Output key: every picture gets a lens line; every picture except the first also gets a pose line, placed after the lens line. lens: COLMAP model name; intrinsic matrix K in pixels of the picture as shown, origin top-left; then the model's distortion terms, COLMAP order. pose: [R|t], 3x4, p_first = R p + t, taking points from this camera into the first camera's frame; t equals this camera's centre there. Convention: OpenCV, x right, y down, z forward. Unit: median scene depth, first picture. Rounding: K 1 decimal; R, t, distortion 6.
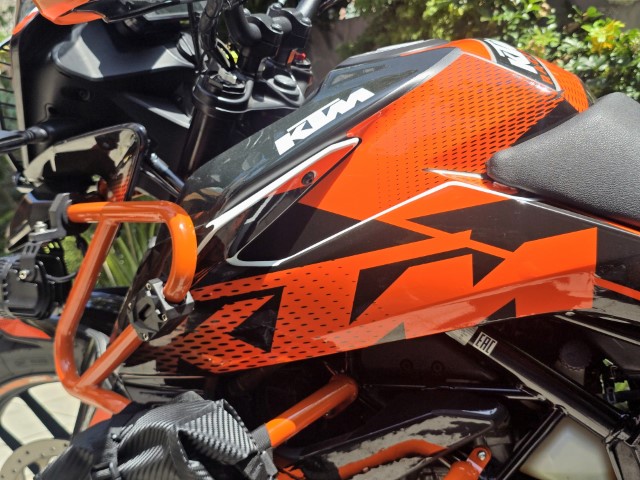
lens RADIAL K [[720.3, 0, 320.0], [0, 720.3, 240.0], [0, 0, 1]] dist [0.143100, -0.485037]
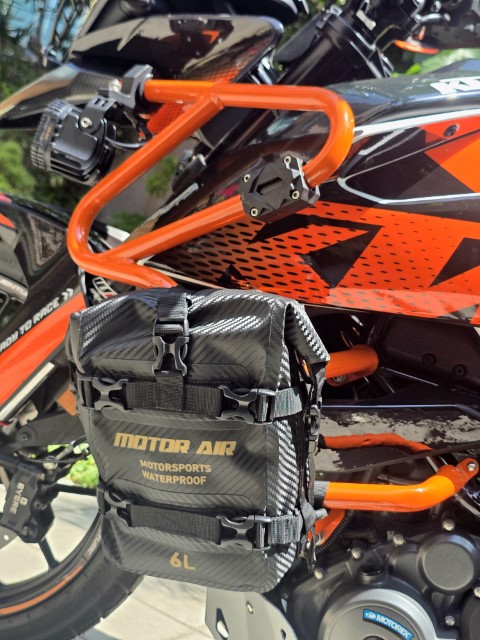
lens RADIAL K [[720.3, 0, 240.0], [0, 720.3, 320.0], [0, 0, 1]] dist [0.143100, -0.485037]
pose [[0.914879, 0.358864, 0.184967, -0.356871], [-0.350485, 0.933371, -0.077326, 0.321185], [-0.200392, 0.005916, 0.979698, 0.082102]]
